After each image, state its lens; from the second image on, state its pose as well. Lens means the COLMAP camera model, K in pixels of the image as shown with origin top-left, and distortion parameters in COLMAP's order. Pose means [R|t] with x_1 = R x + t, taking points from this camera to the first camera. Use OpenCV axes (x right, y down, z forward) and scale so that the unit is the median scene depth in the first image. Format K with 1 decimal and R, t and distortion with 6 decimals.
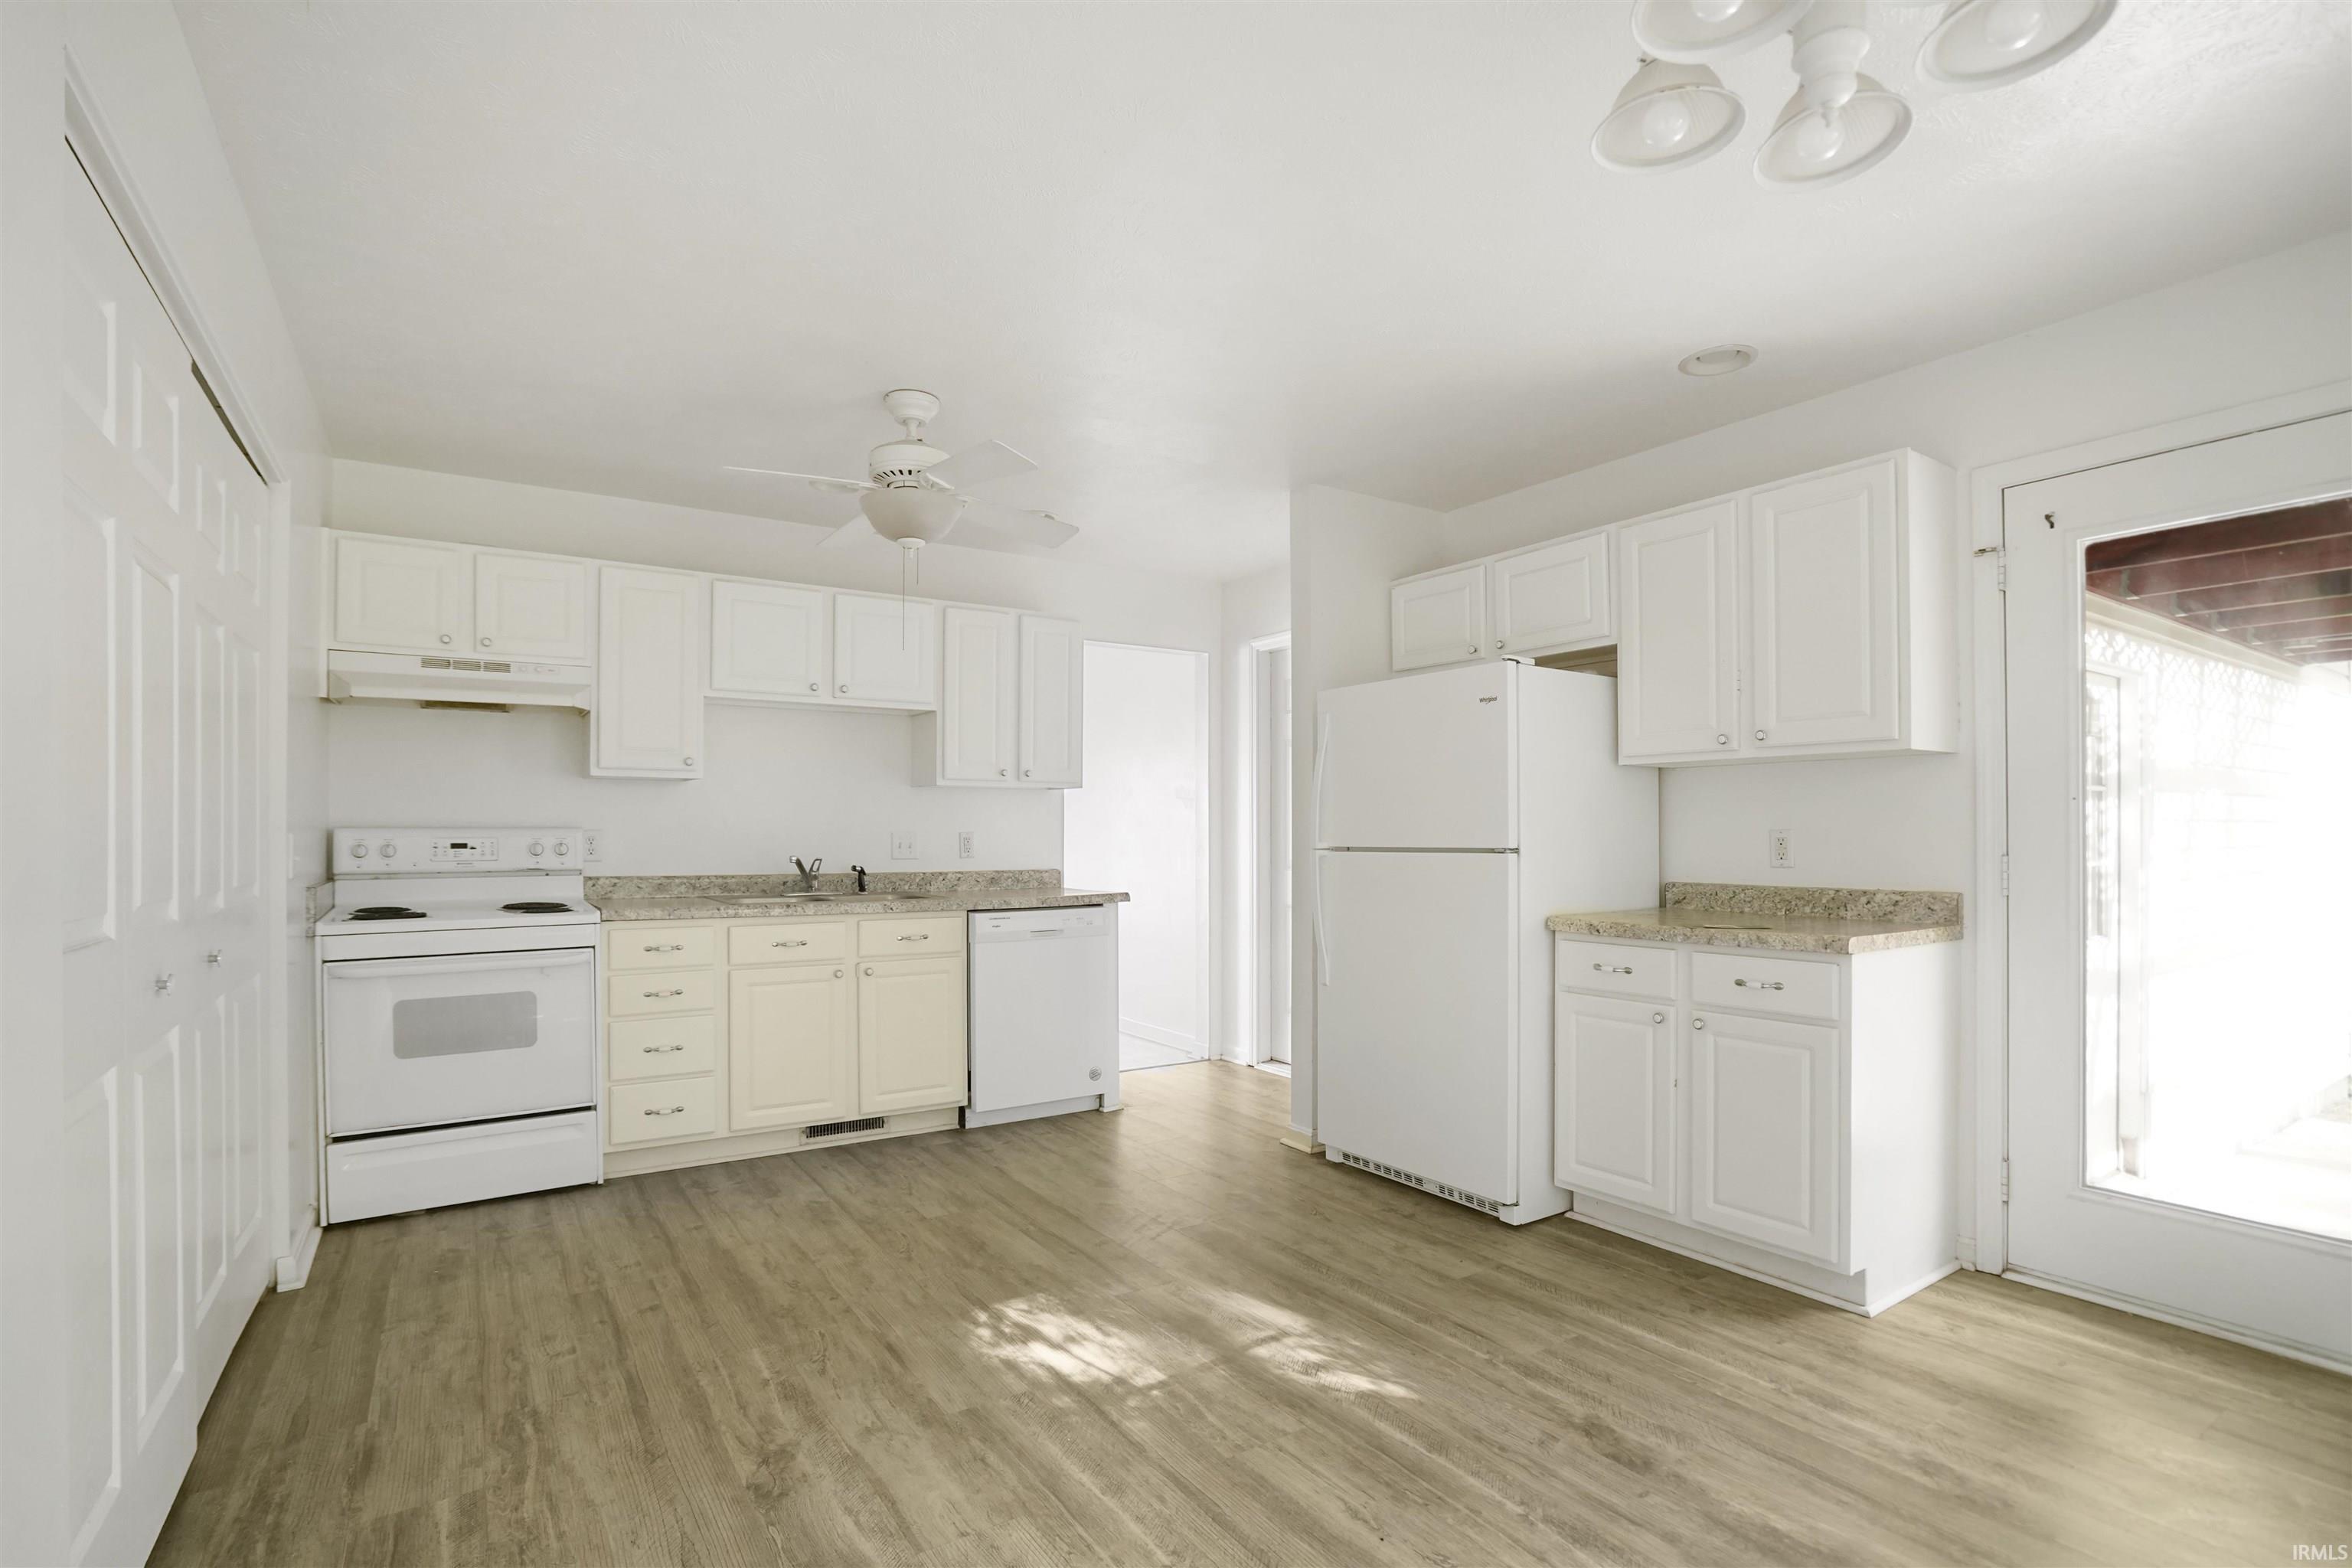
lens RADIAL K [[1113.8, 0, 1193.6], [0, 1113.8, 785.7], [0, 0, 1]] dist [-0.064553, 0.024839]
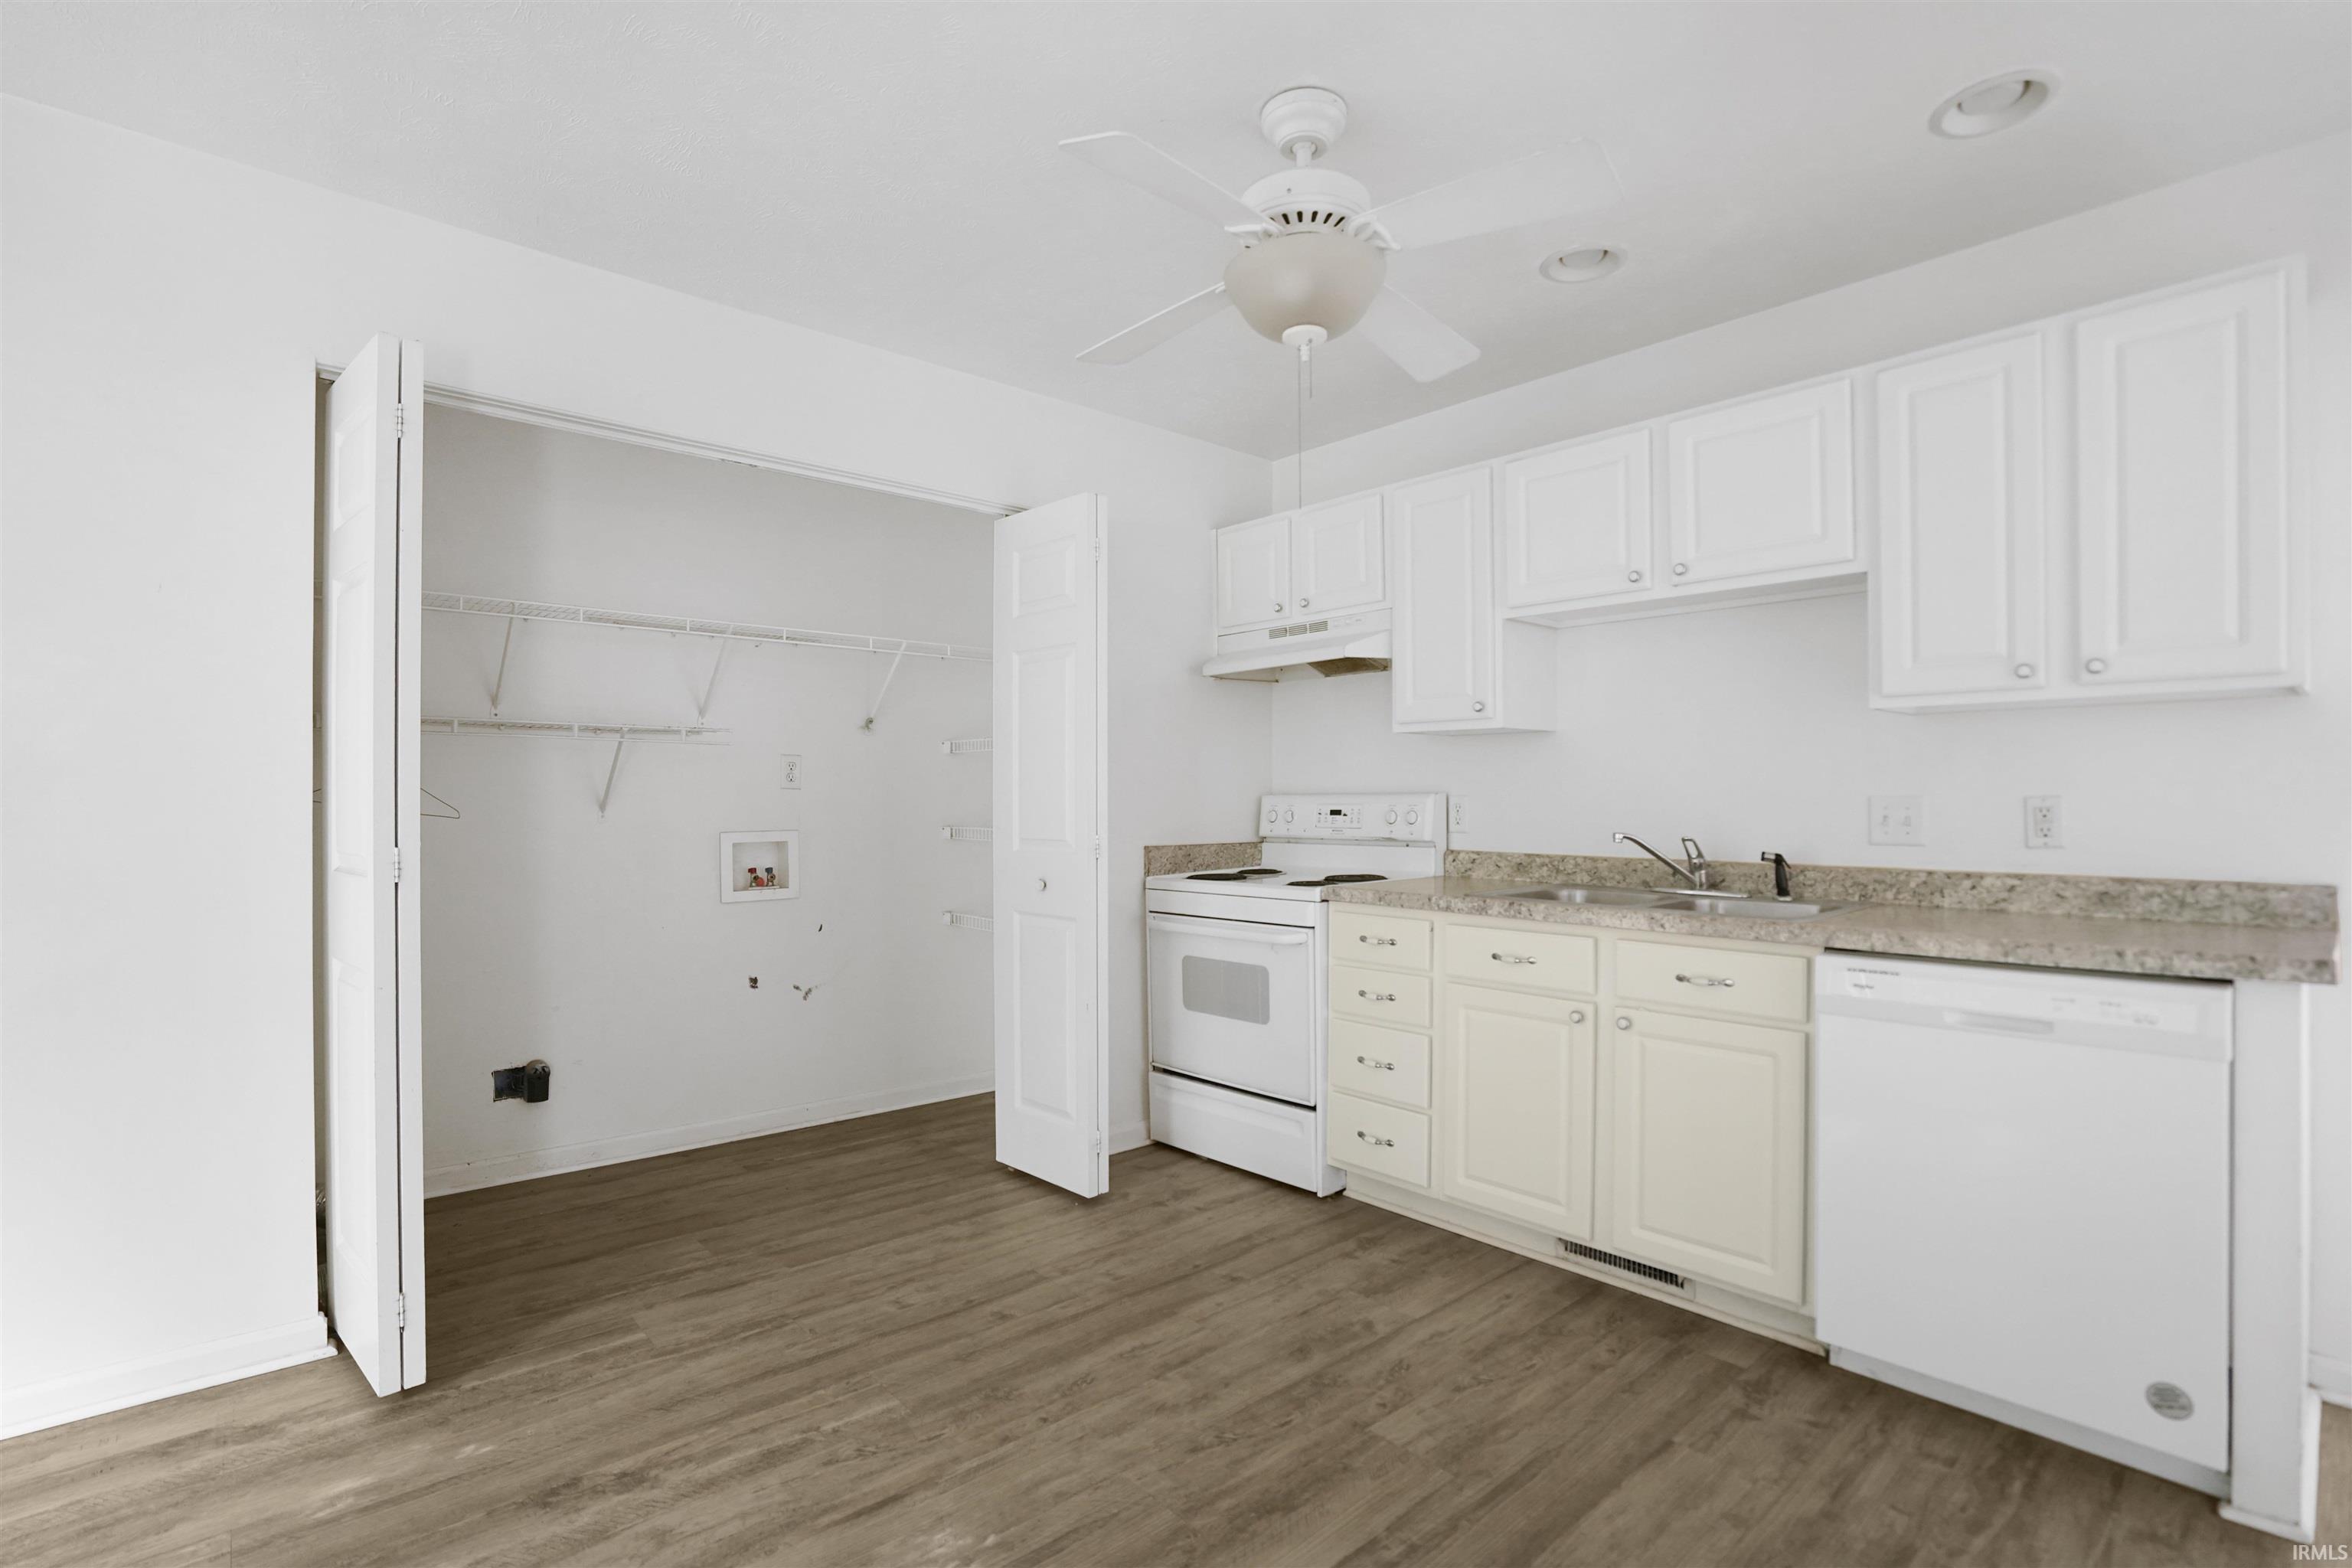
lens RADIAL K [[1113.8, 0, 1193.6], [0, 1113.8, 785.7], [0, 0, 1]] dist [-0.064553, 0.024839]
pose [[0.111388, -0.012514, -0.993698, 0.333027], [0.041680, 0.999100, -0.007910, 0.035715], [0.992903, -0.040536, 0.111809, 0.804334]]
